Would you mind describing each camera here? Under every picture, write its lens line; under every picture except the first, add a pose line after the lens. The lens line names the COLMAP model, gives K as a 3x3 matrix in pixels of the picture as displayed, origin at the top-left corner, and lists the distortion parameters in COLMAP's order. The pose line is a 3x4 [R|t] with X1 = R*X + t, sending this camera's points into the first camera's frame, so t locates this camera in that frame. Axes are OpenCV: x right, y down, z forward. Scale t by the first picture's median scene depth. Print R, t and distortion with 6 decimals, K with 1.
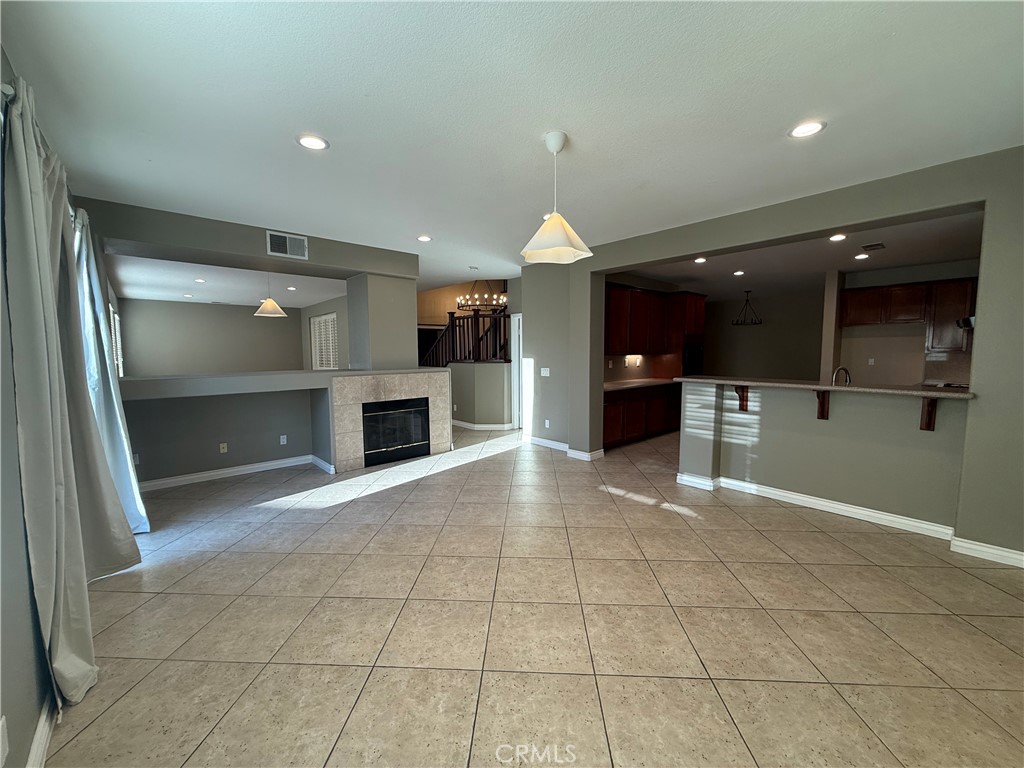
lens RADIAL K [[404.5, 0, 508.0], [0, 404.5, 384.2], [0, 0, 1]] dist [-0.000171, -0.000012]
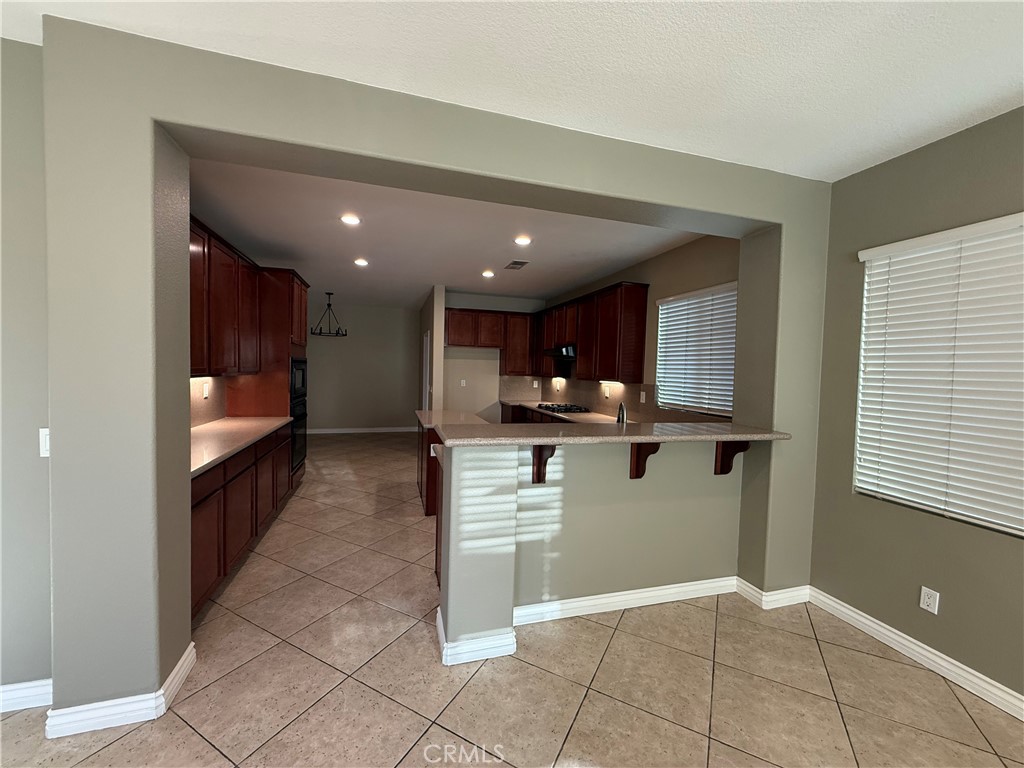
lens RADIAL K [[404.5, 0, 508.0], [0, 404.5, 384.2], [0, 0, 1]] dist [-0.000171, -0.000012]
pose [[0.427424, -0.017011, 0.903891, 0.043938], [0.045586, 0.998957, -0.002756, -0.074917], [-0.902901, 0.042383, 0.427754, 0.790131]]
